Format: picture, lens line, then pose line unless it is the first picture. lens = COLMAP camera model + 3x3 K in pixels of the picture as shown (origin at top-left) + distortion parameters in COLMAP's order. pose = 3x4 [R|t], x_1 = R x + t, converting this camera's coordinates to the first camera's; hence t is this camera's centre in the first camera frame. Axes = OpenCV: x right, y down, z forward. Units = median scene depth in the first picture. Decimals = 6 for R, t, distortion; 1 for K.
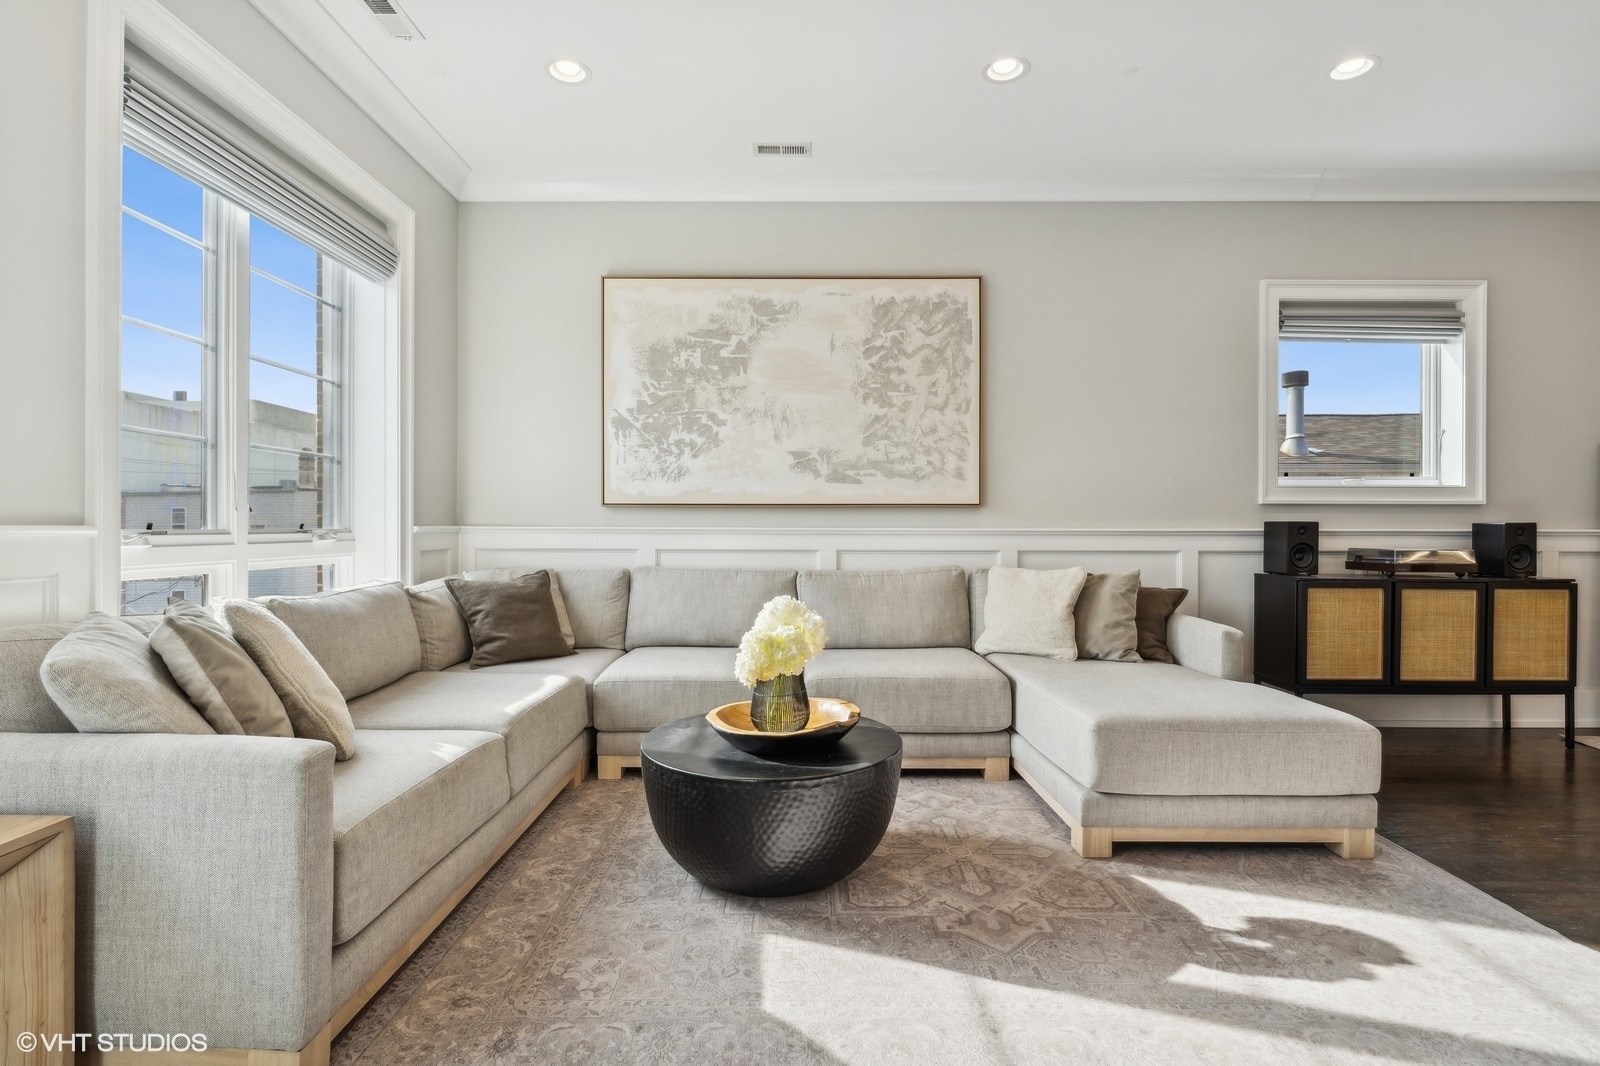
lens RADIAL K [[770.6, 0, 796.4], [0, 770.6, 526.0], [0, 0, 1]] dist [-0.009427, 0.000334]
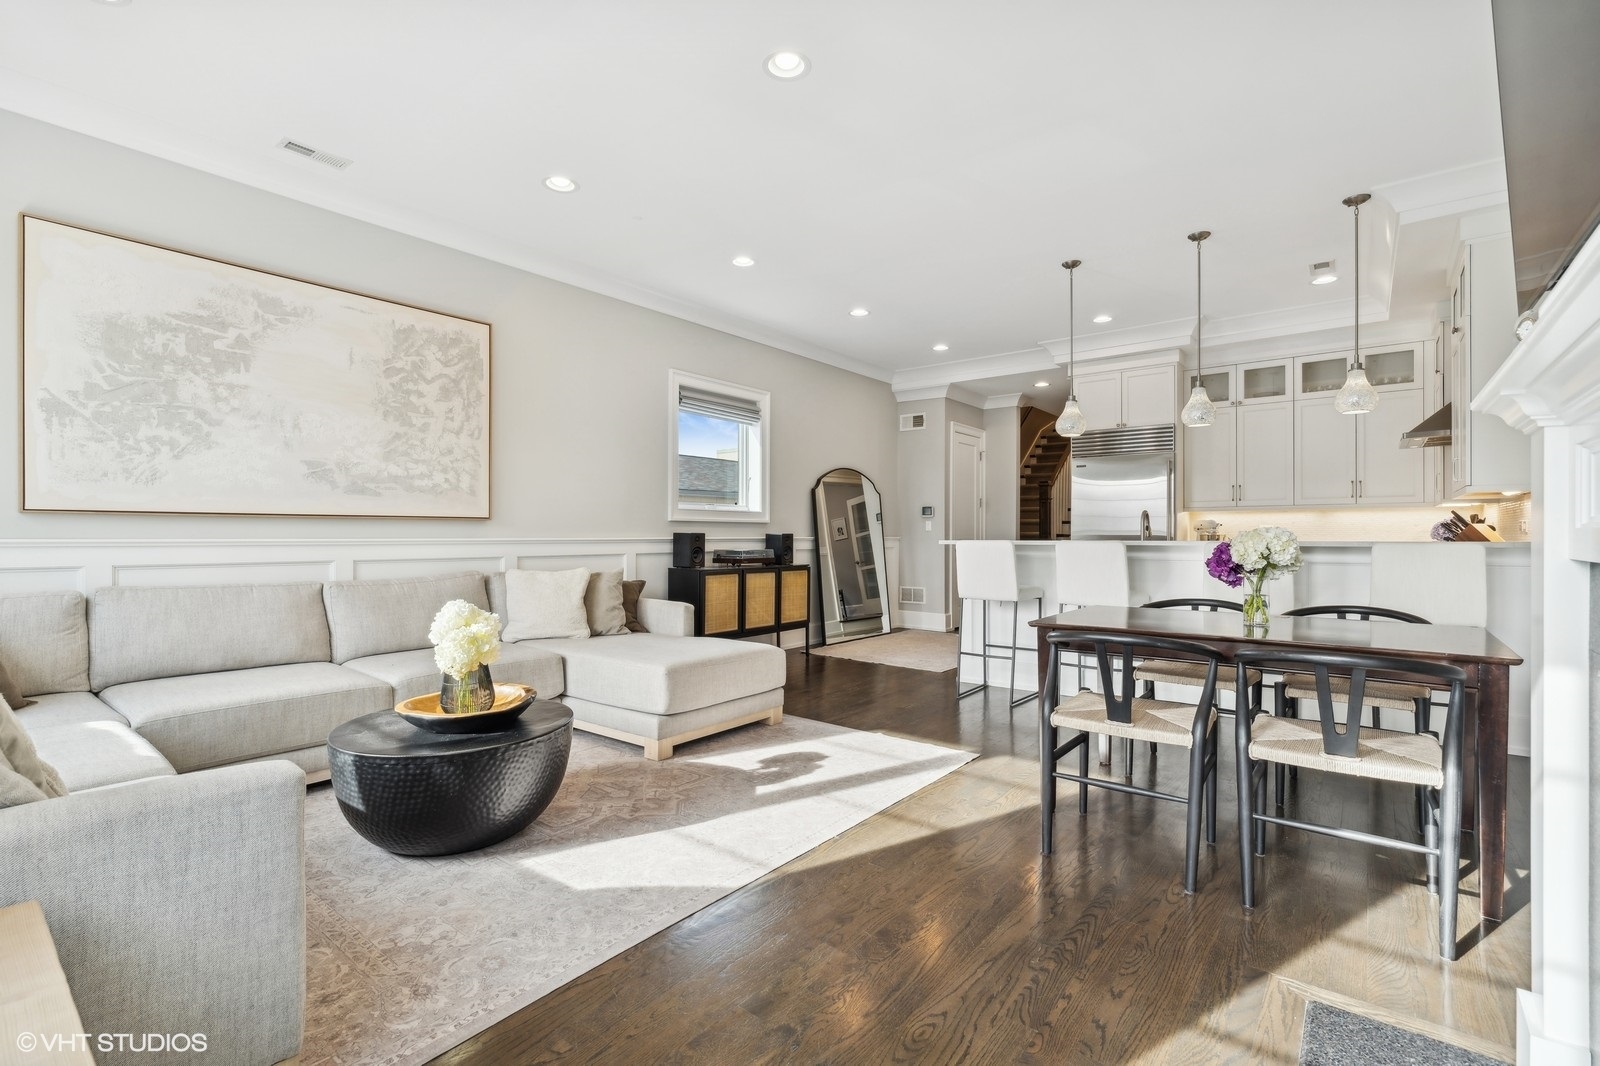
lens RADIAL K [[719.2, 0, 799.6], [0, 719.2, 527.5], [0, 0, 1]] dist [-0.013439, 0.000218]
pose [[0.615747, 0.006104, 0.787921, -0.331617], [-0.002907, 0.999981, -0.005474, -0.009233], [-0.787939, 0.001080, 0.615753, -0.045524]]
